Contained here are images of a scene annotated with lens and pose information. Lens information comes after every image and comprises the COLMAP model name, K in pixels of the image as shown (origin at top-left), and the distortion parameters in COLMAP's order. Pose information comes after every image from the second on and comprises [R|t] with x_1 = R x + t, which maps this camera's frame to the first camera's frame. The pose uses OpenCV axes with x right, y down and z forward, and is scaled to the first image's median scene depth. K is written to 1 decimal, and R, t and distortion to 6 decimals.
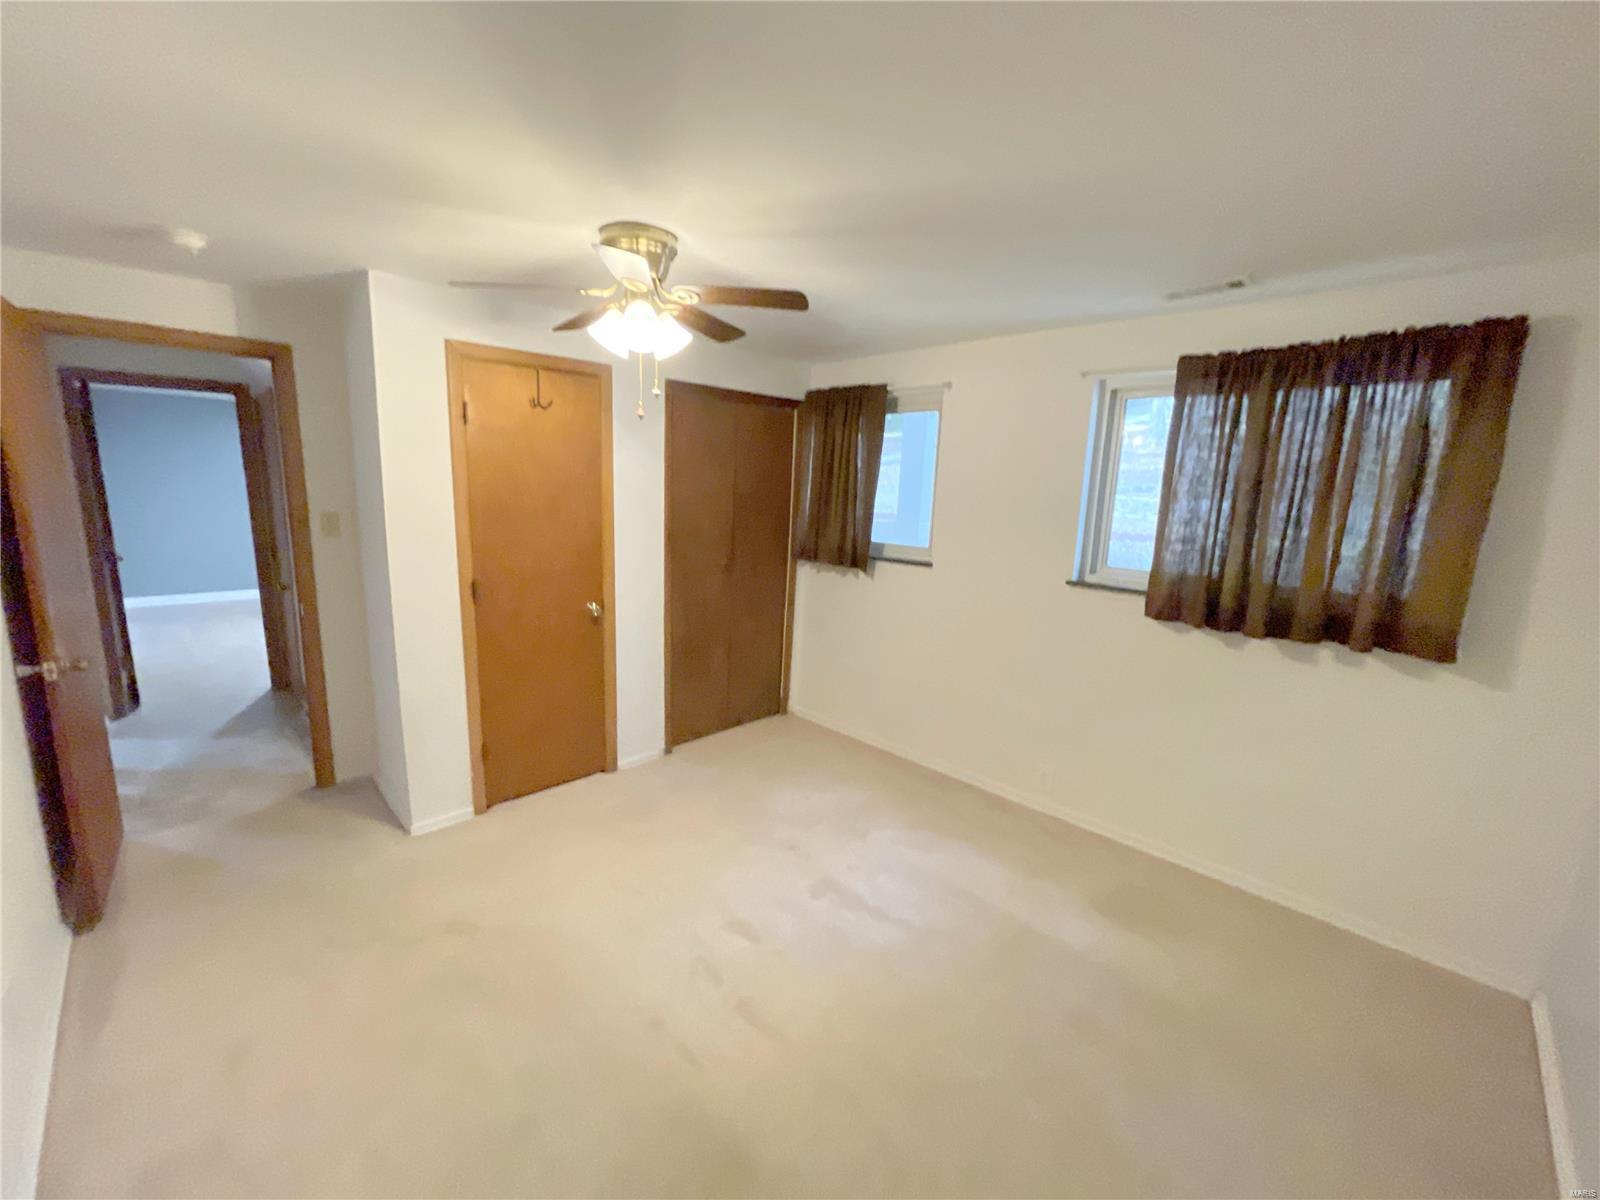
lens RADIAL K [[642.6, 0, 804.3], [0, 642.6, 603.0], [0, 0, 1]] dist [0.007548, -0.000128]
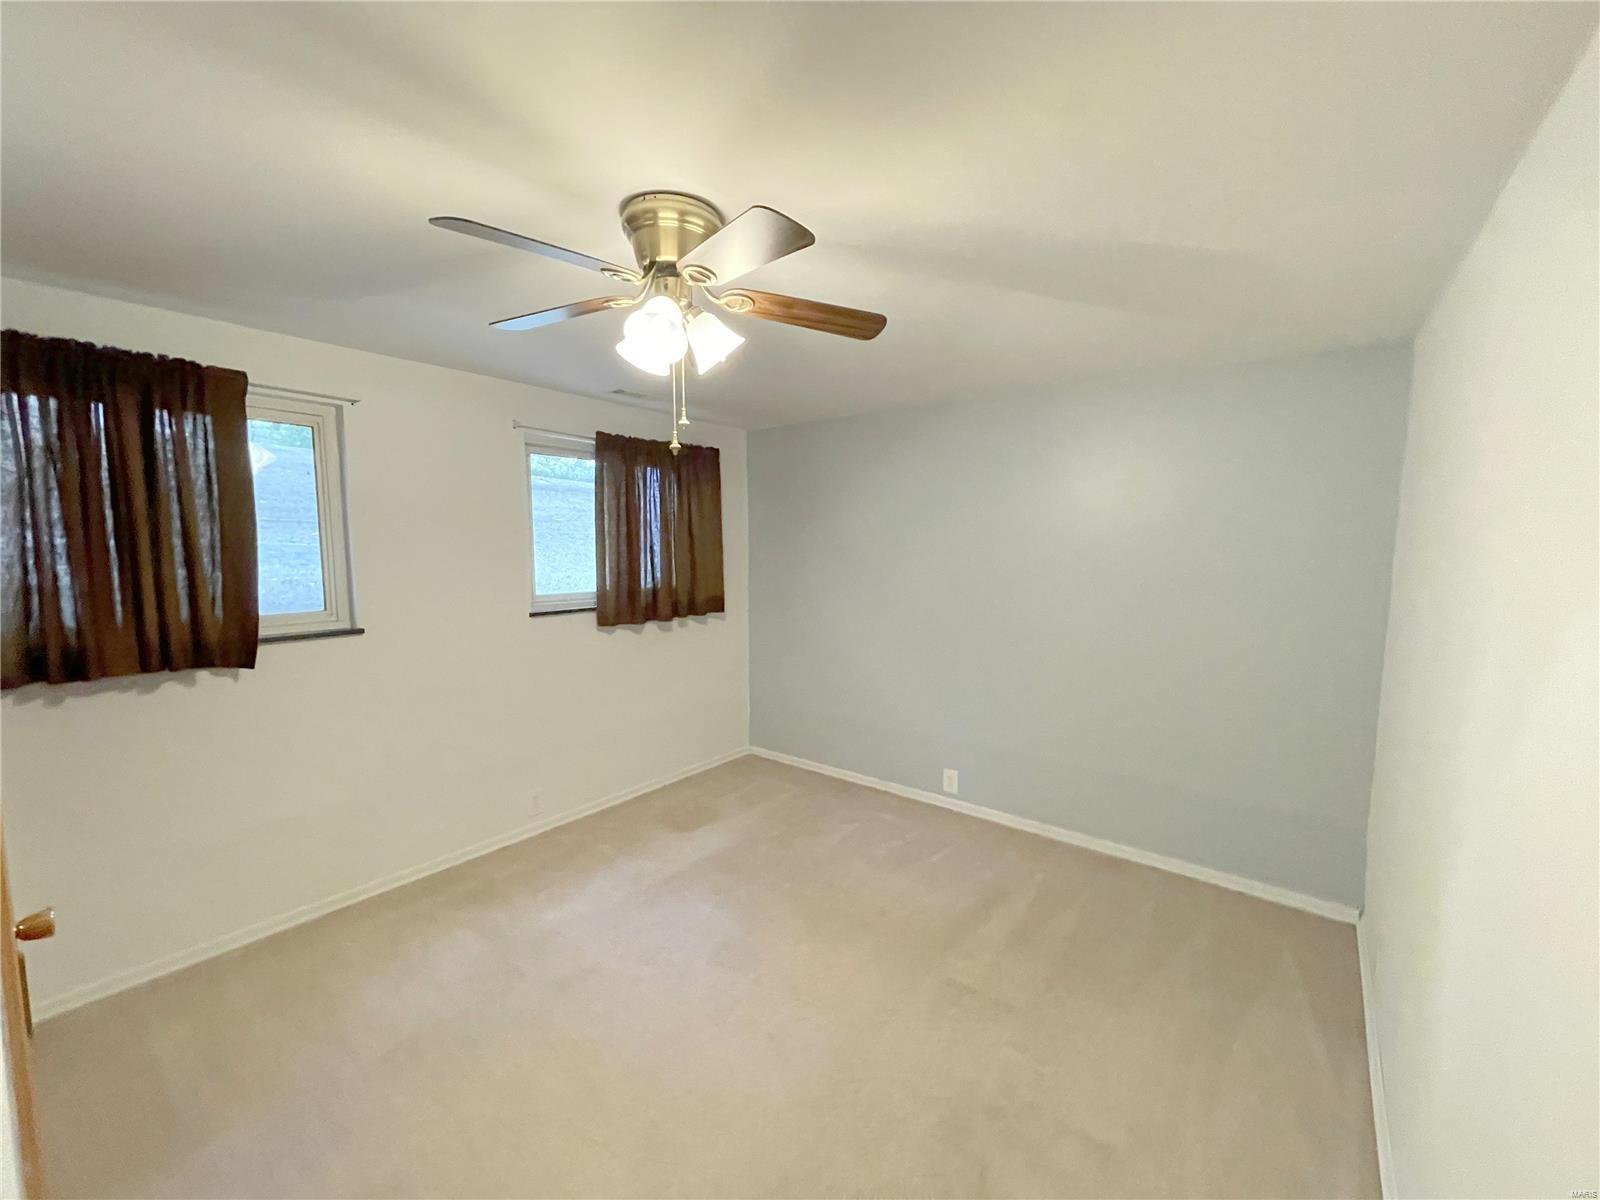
lens RADIAL K [[642.6, 0, 804.3], [0, 642.6, 603.0], [0, 0, 1]] dist [0.007548, -0.000128]
pose [[-0.117149, -0.139140, 0.983319, -0.782510], [0.159031, 0.974731, 0.156871, -0.162943], [-0.980299, 0.174755, -0.092061, 0.708731]]
